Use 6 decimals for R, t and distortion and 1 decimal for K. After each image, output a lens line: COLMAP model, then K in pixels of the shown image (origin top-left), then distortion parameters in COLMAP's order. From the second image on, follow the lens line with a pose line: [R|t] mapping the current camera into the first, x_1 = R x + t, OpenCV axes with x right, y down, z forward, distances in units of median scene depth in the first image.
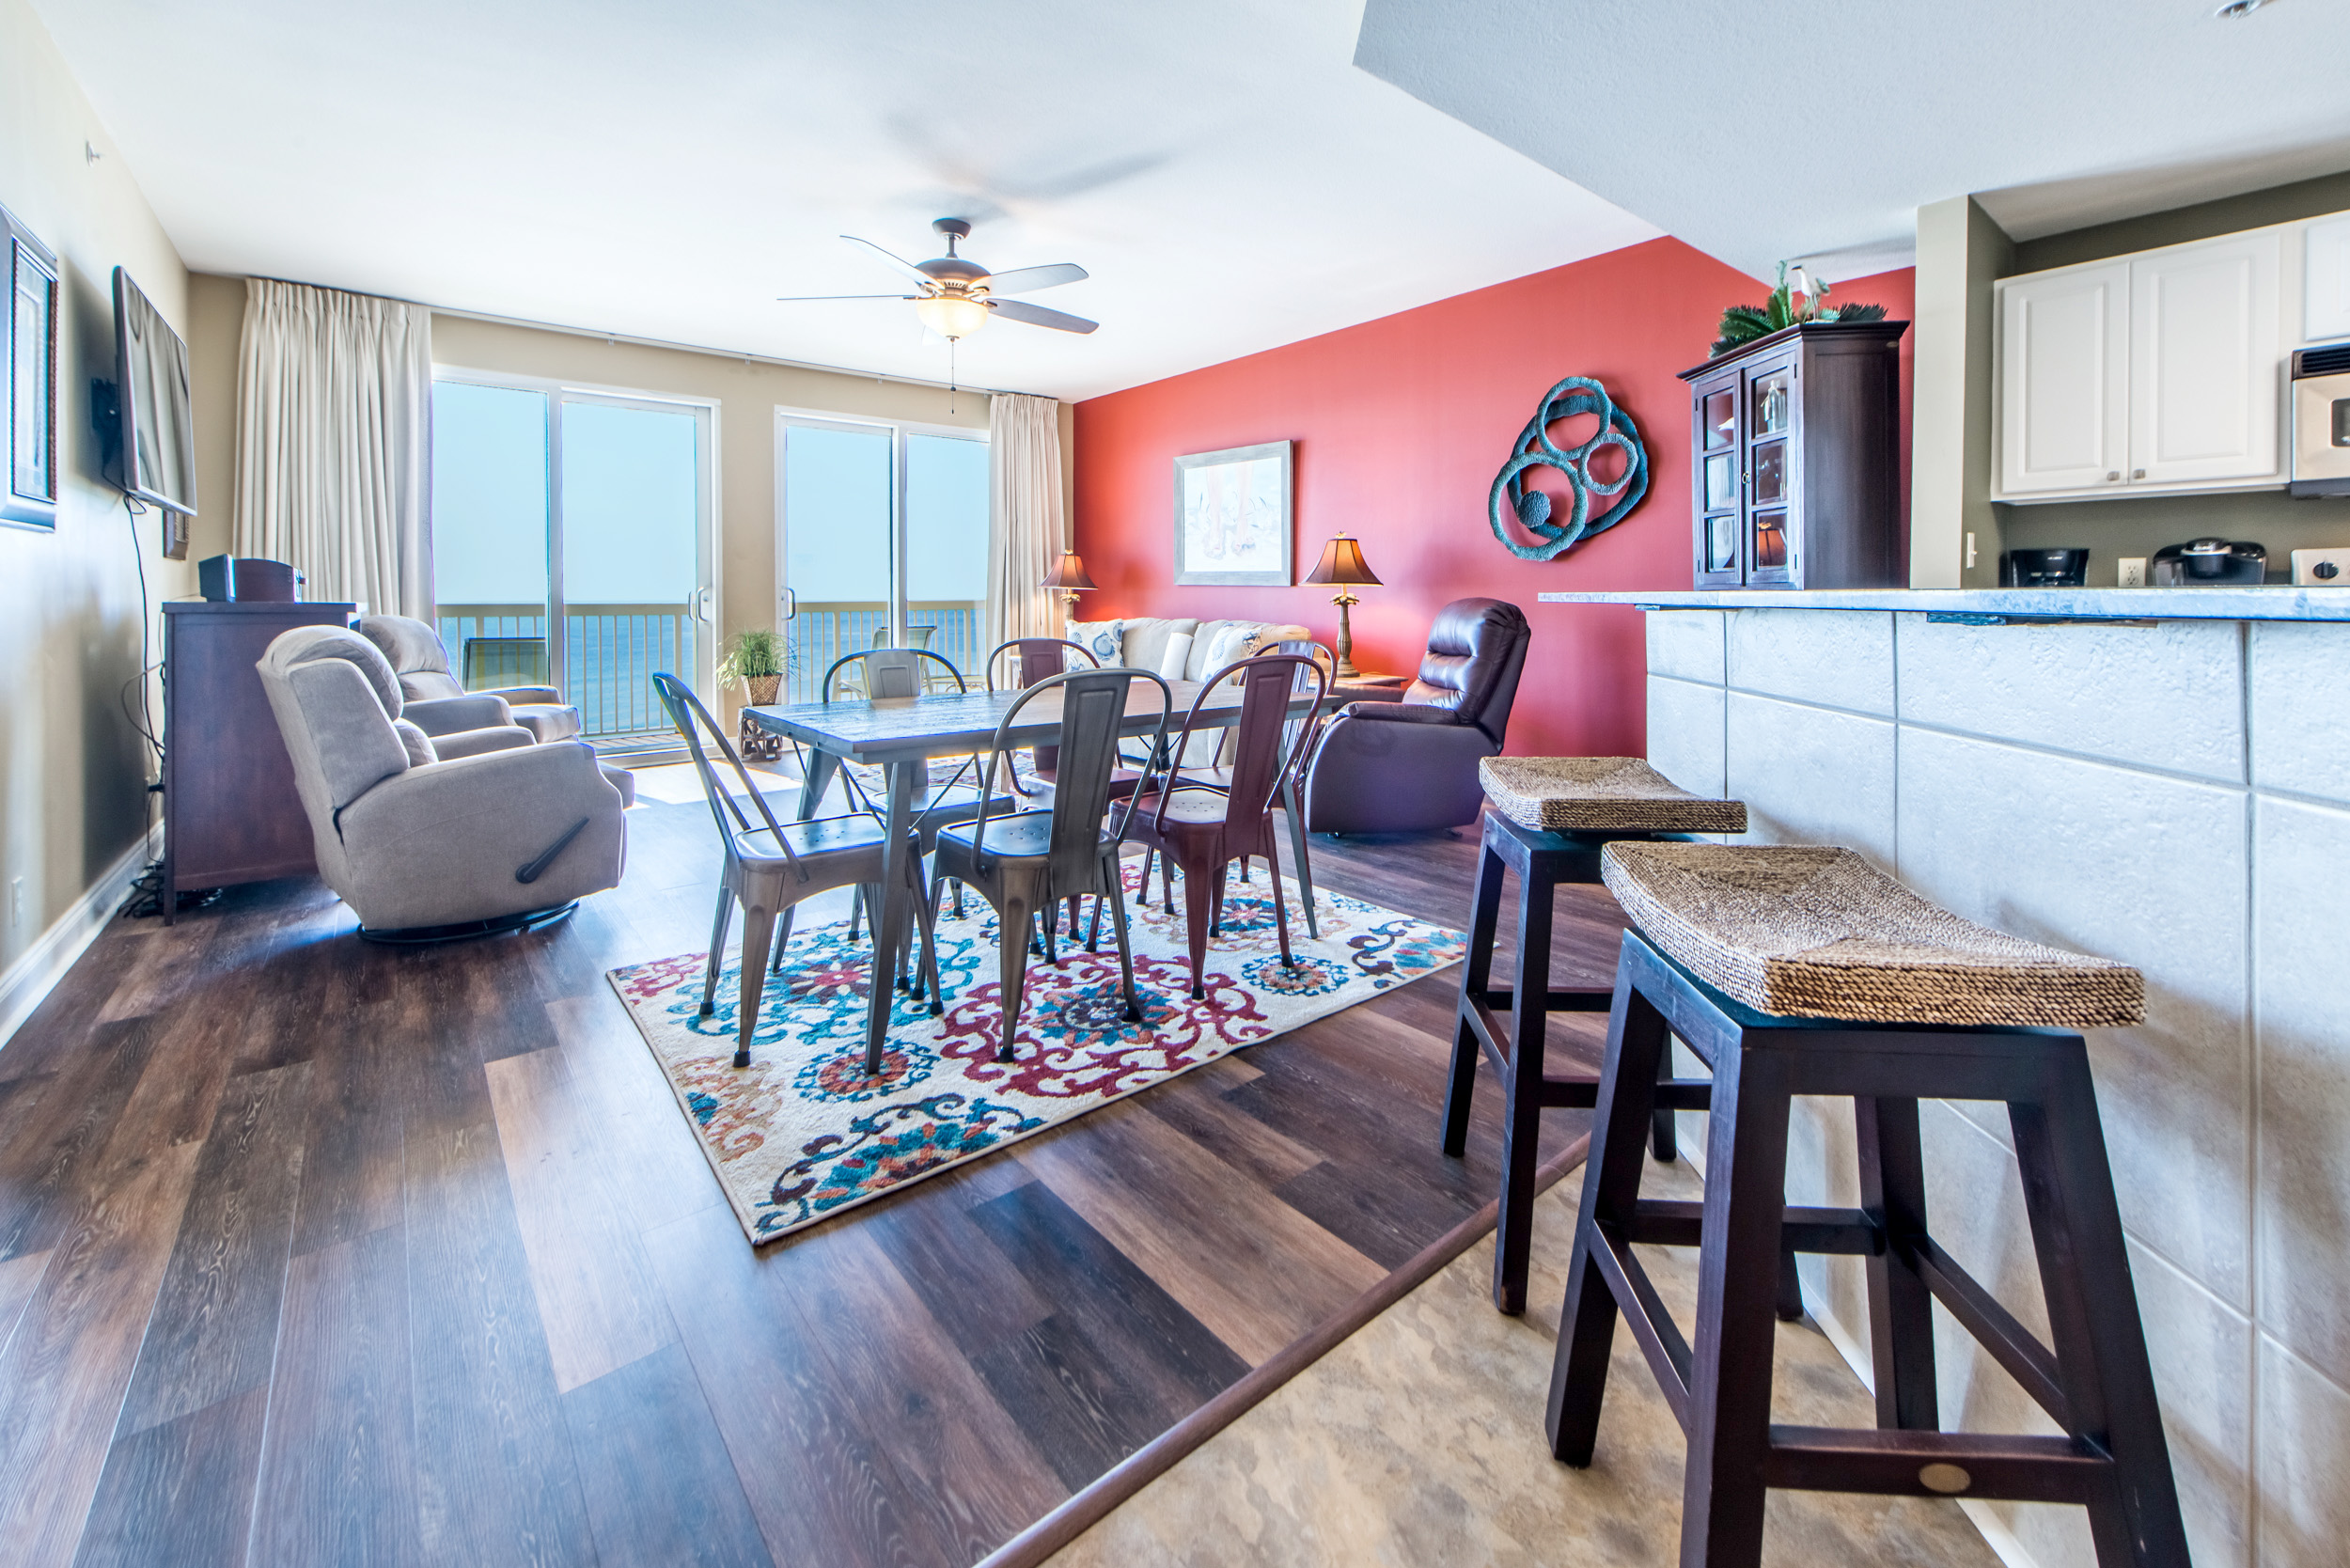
lens RADIAL K [[949.4, 0, 1175.0], [0, 949.4, 784.0], [0, 0, 1]] dist [0.008357, -0.000299]
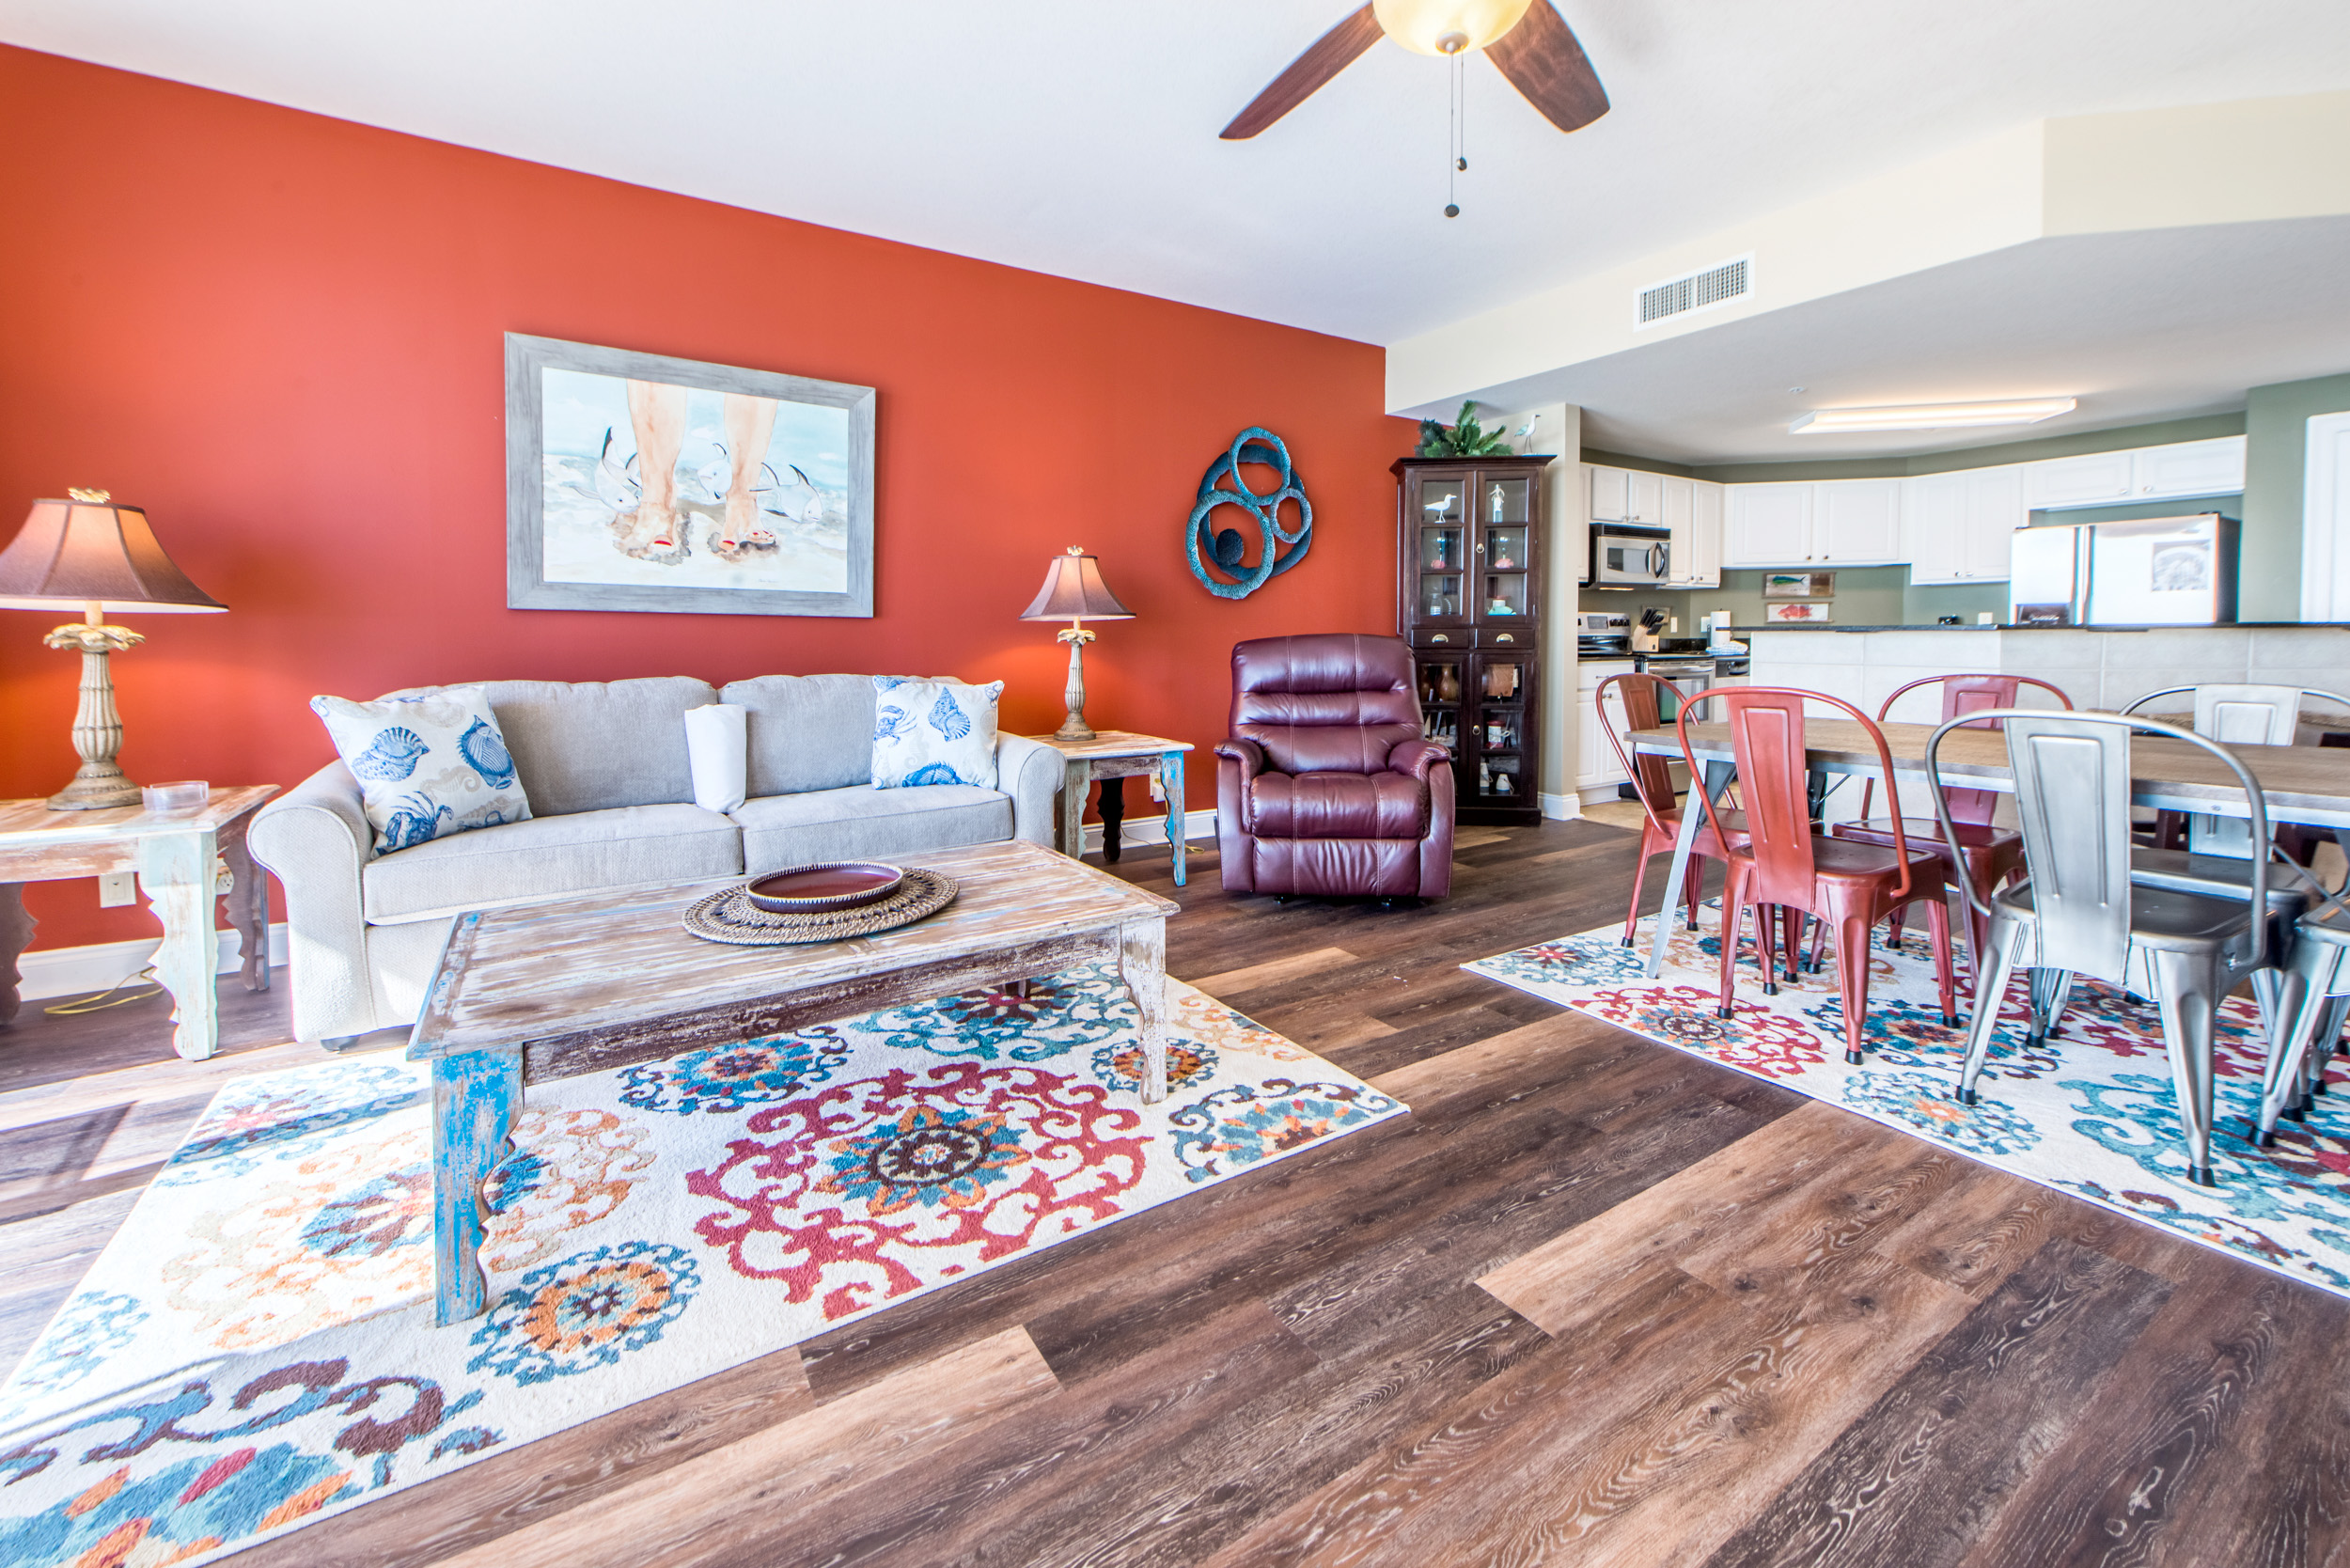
lens RADIAL K [[949.4, 0, 1175.0], [0, 949.4, 784.0], [0, 0, 1]] dist [0.008357, -0.000299]
pose [[0.129405, -0.146806, 0.980664, -0.958653], [0.195165, 0.973406, 0.119966, -0.264209], [-0.972196, 0.175867, 0.154615, 1.401043]]
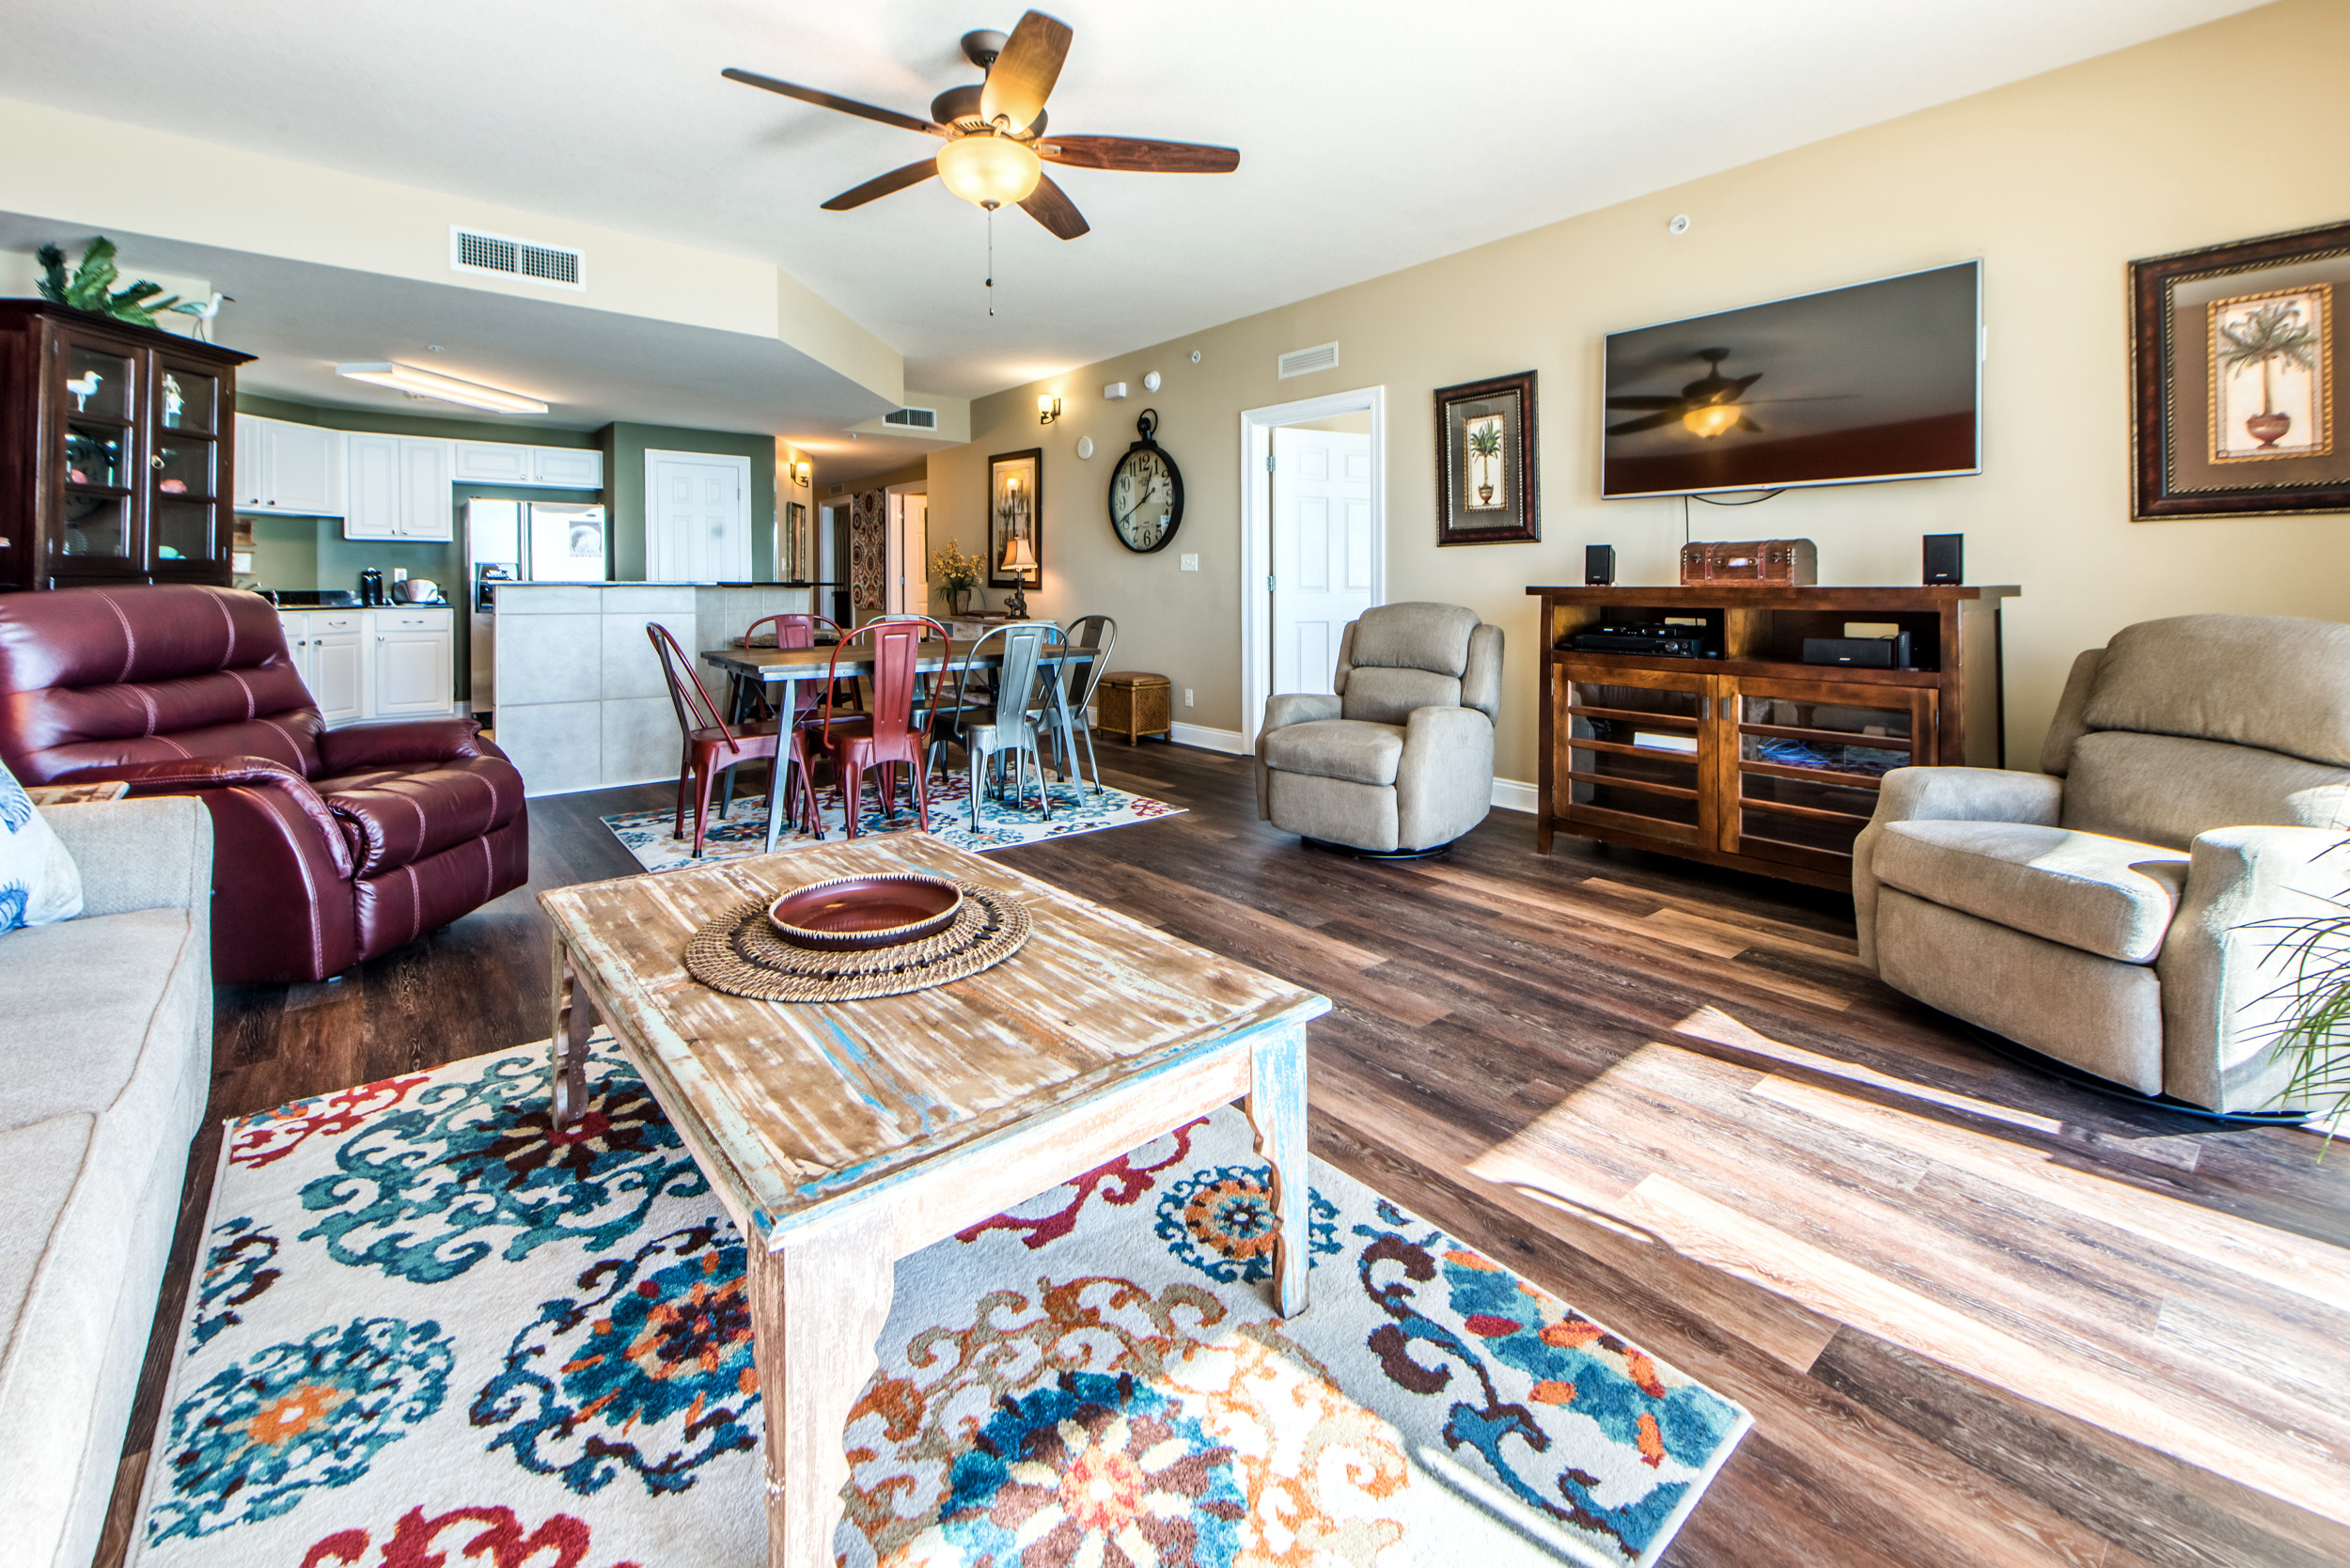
lens RADIAL K [[949.4, 0, 1175.0], [0, 949.4, 784.0], [0, 0, 1]] dist [0.008357, -0.000299]
pose [[-0.999922, 0.008253, -0.009419, -0.470560], [0.003900, 0.919958, 0.391998, -0.445210], [0.011900, 0.391931, -0.919918, 2.280208]]
